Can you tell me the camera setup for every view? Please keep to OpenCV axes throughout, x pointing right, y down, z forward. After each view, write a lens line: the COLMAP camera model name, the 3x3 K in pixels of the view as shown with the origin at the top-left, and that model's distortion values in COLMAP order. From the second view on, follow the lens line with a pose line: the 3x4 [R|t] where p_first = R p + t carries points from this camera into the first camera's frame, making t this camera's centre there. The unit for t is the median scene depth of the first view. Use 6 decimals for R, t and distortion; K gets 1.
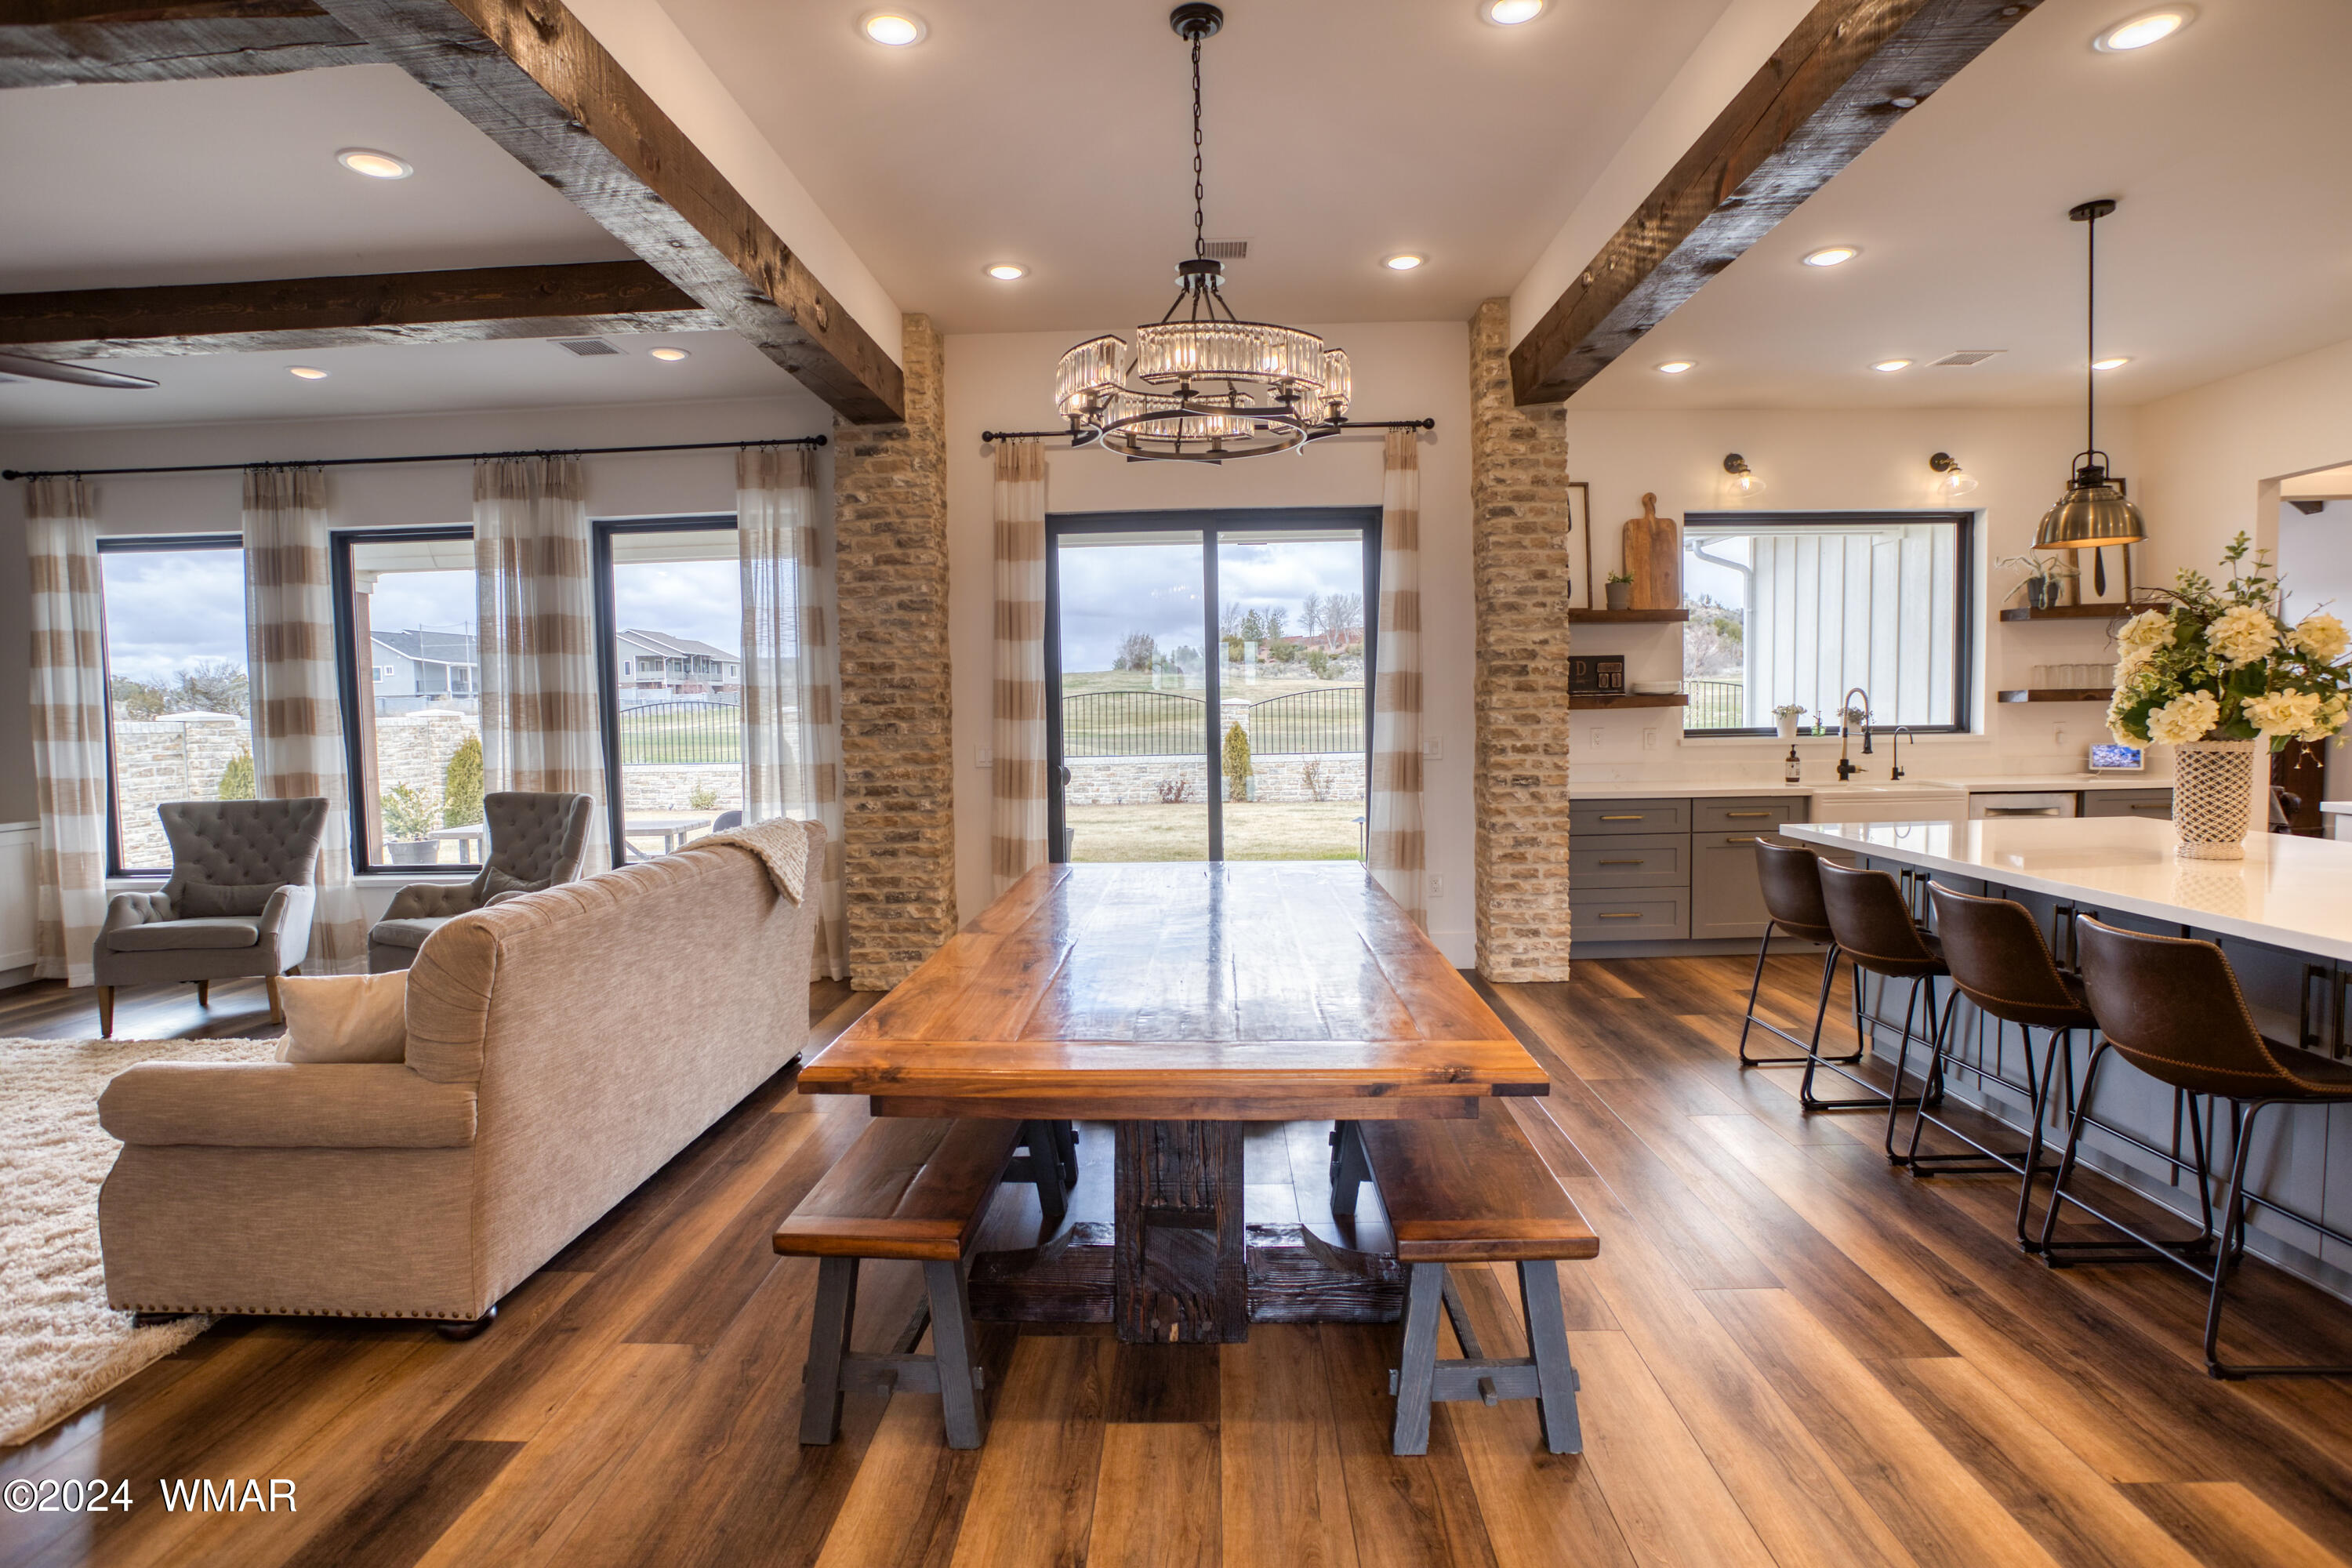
lens RADIAL K [[1146.2, 0, 1162.8], [0, 1146.2, 770.0], [0, 0, 1]] dist [-0.058488, 0.016306]
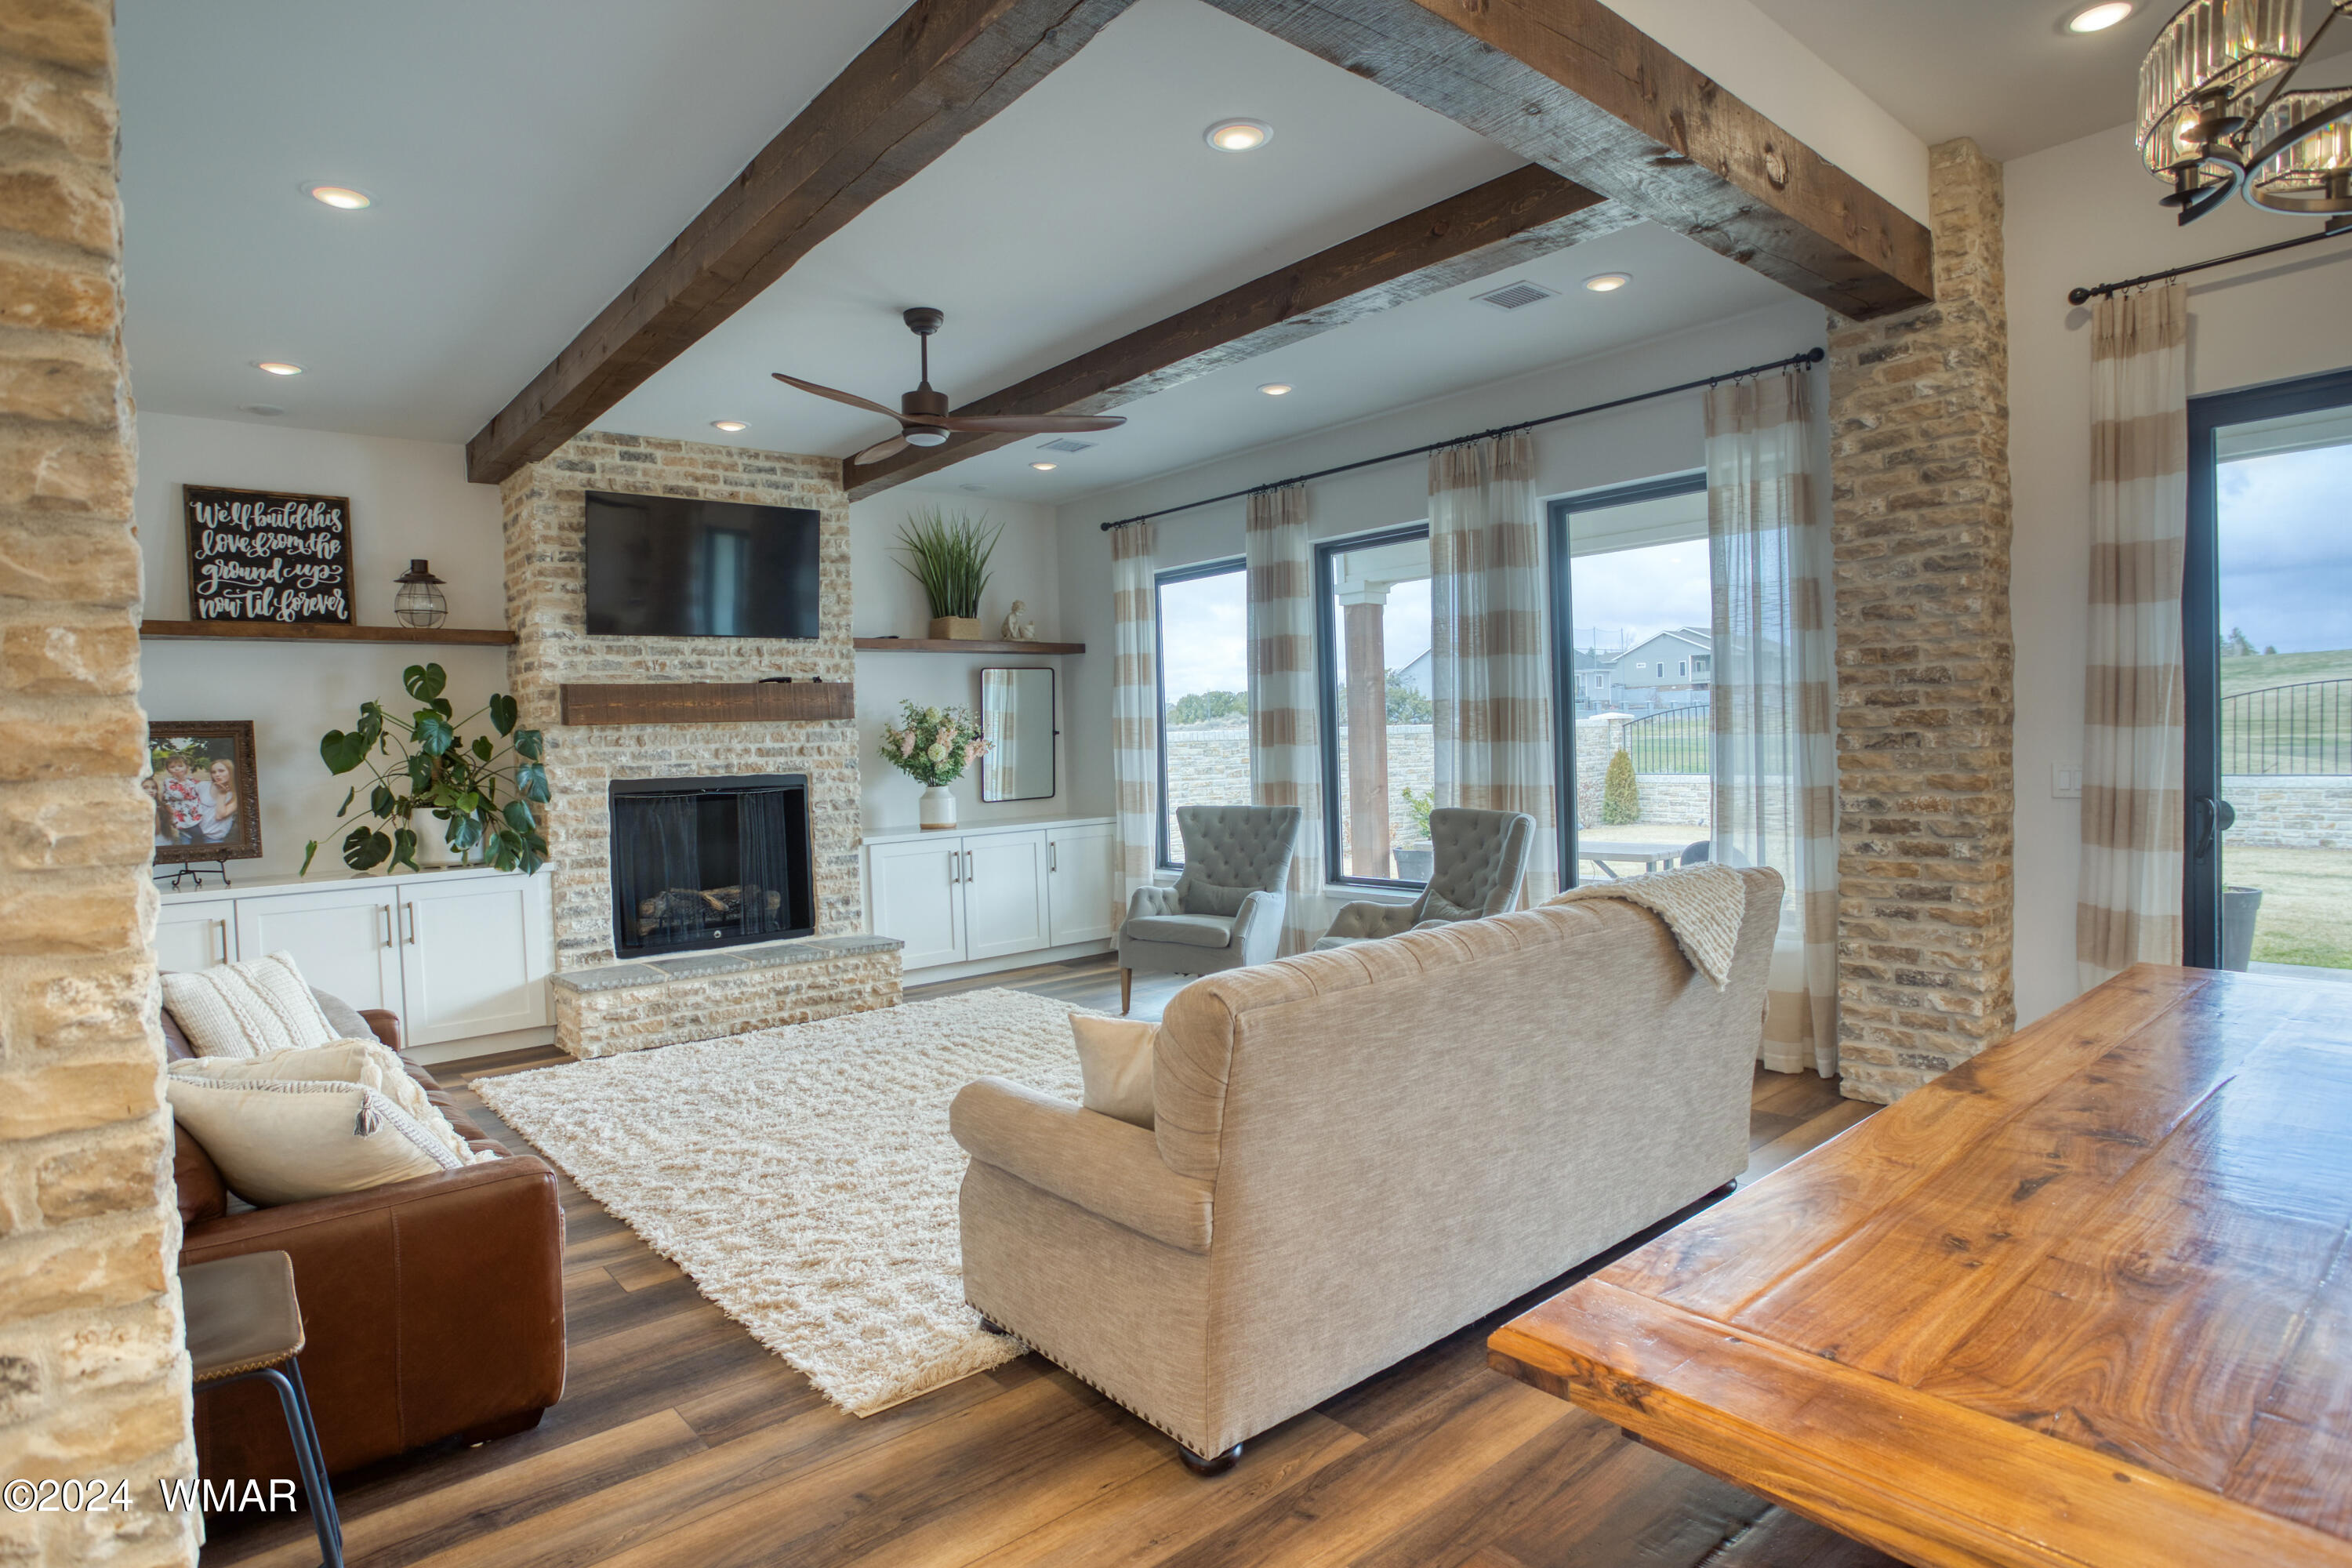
lens RADIAL K [[1263.7, 0, 1176.6], [0, 1263.7, 782.7], [0, 0, 1]] dist [-0.046301, 0.010515]
pose [[0.685067, 0.023605, -0.728097, 0.013517], [-0.021031, 0.999699, 0.012622, -0.009715], [0.728176, 0.006666, 0.685357, 0.133218]]
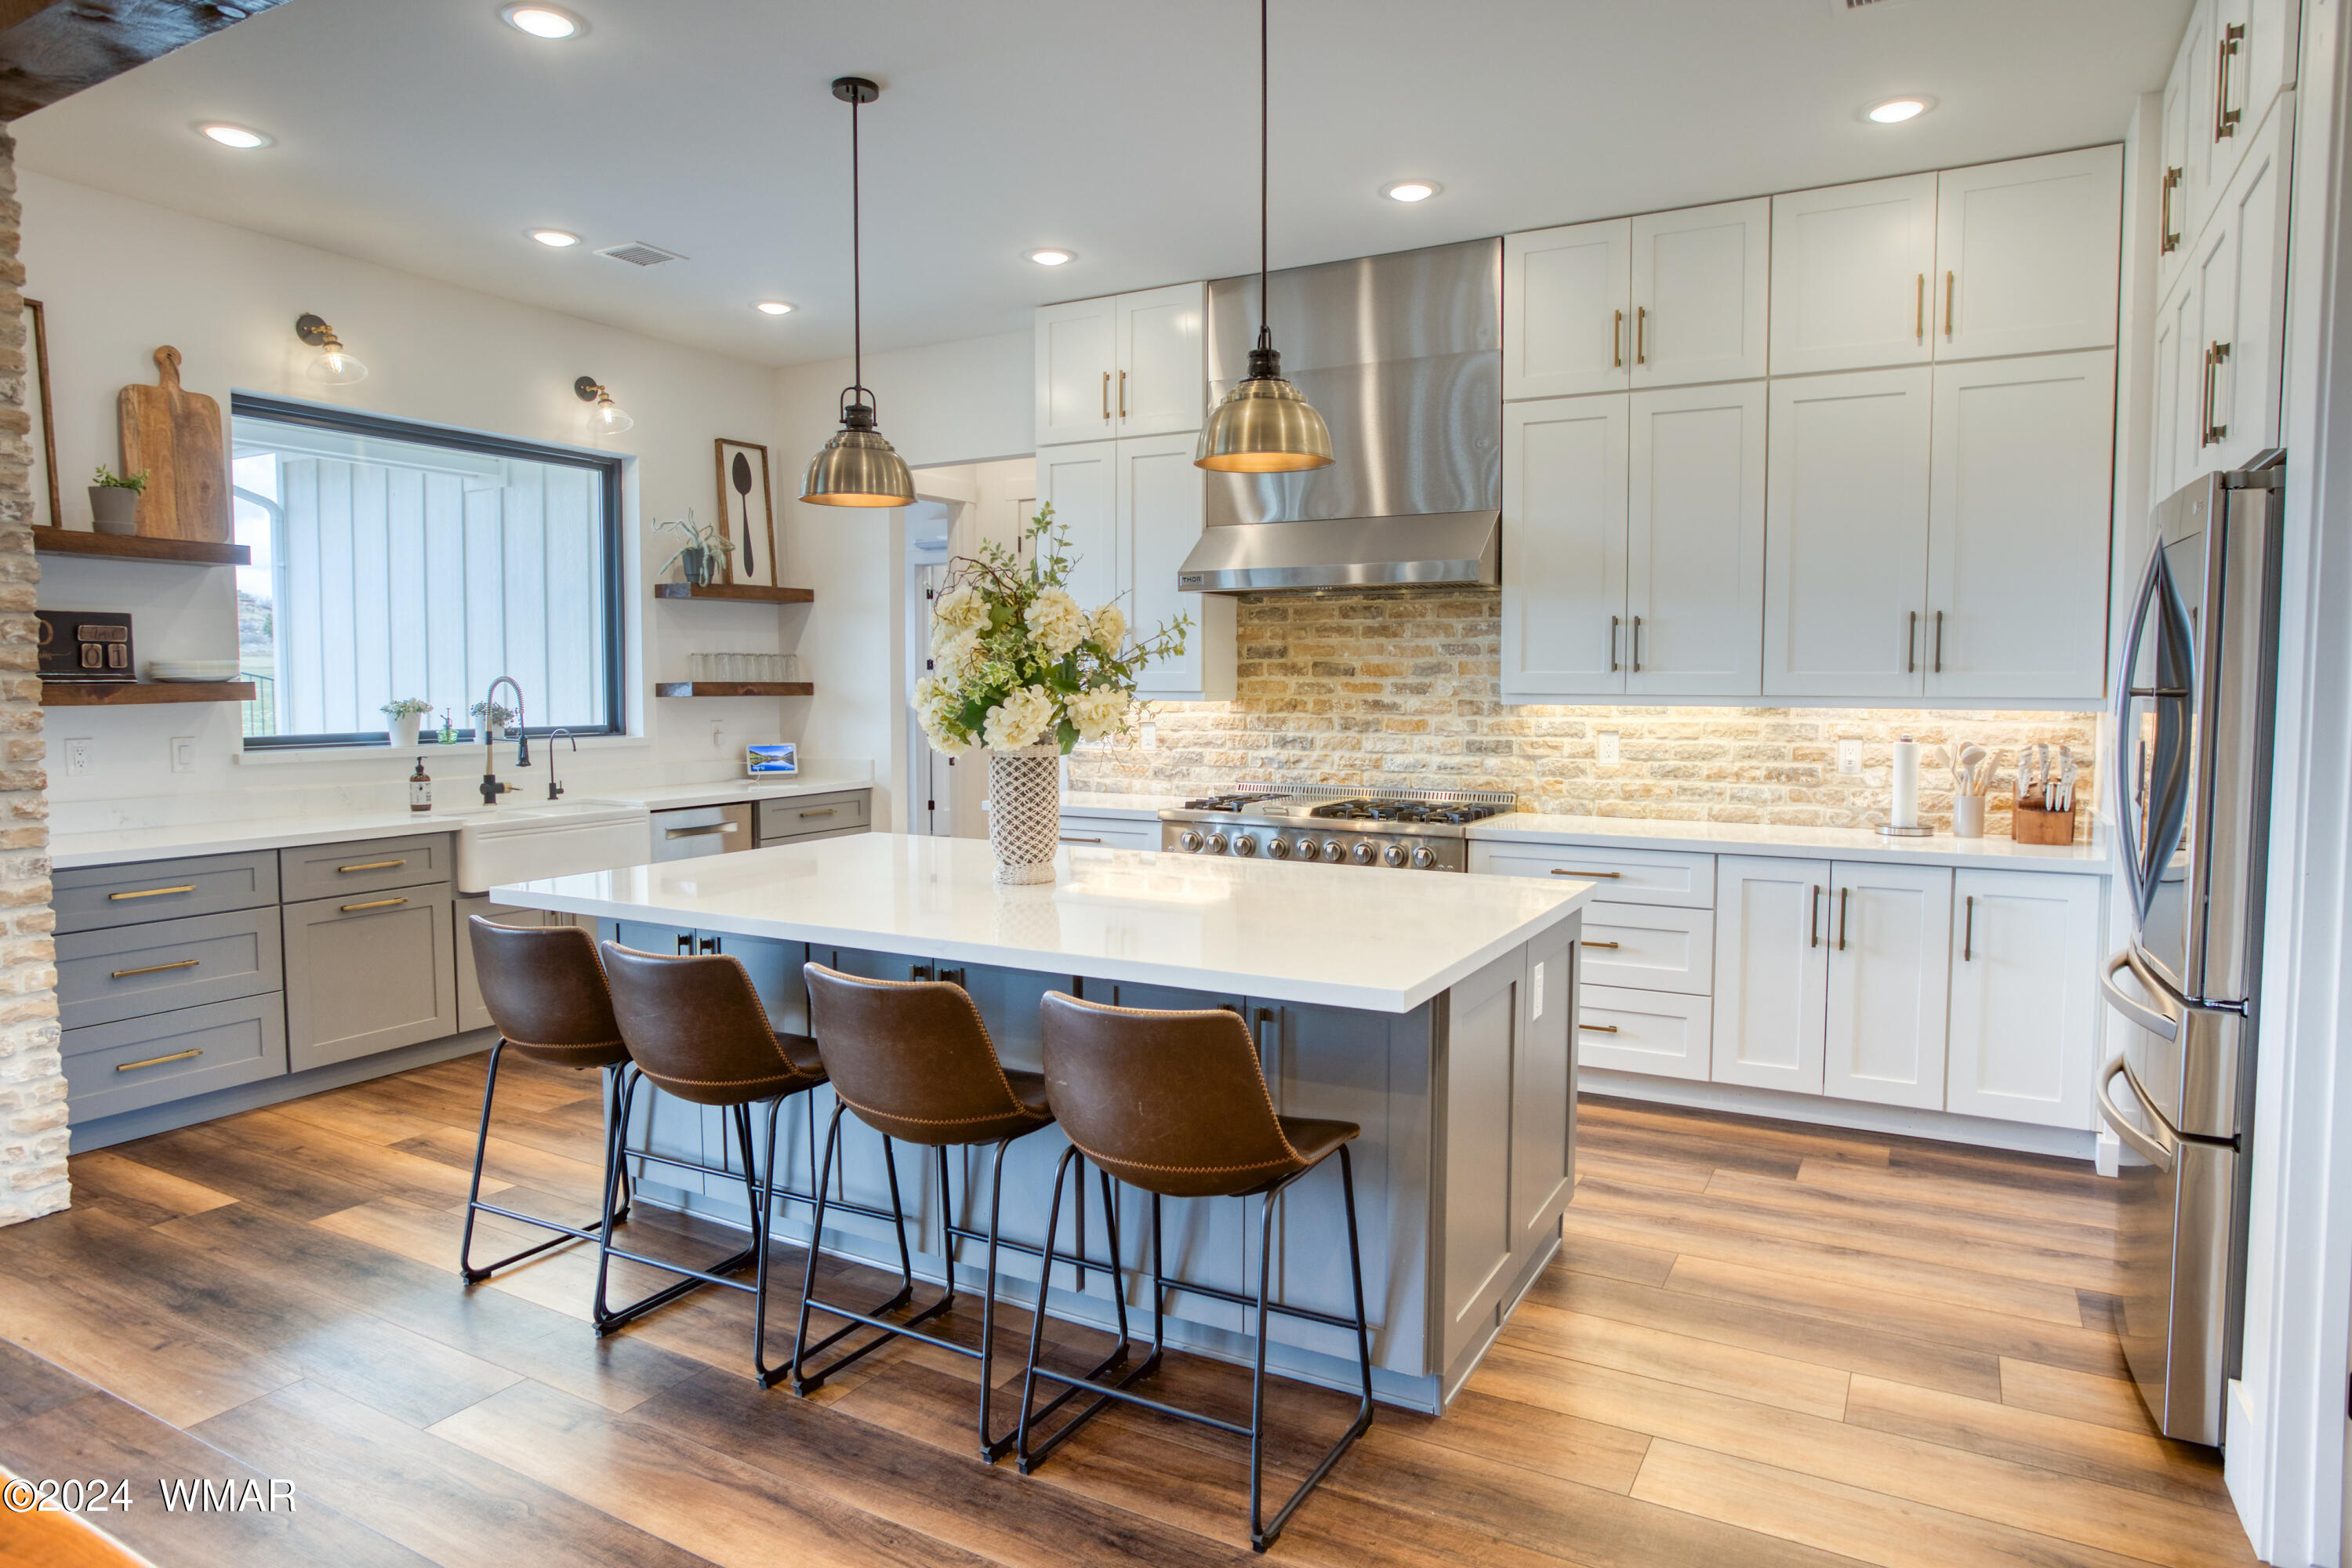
lens RADIAL K [[1392.4, 0, 1189.5], [0, 1392.4, 763.3], [0, 0, 1]] dist [-0.048410, 0.028651]
pose [[0.454506, -0.033234, 0.890124, 0.030154], [0.043056, 0.998955, 0.015313, -0.013940], [-0.889703, 0.031366, 0.455462, 0.242863]]
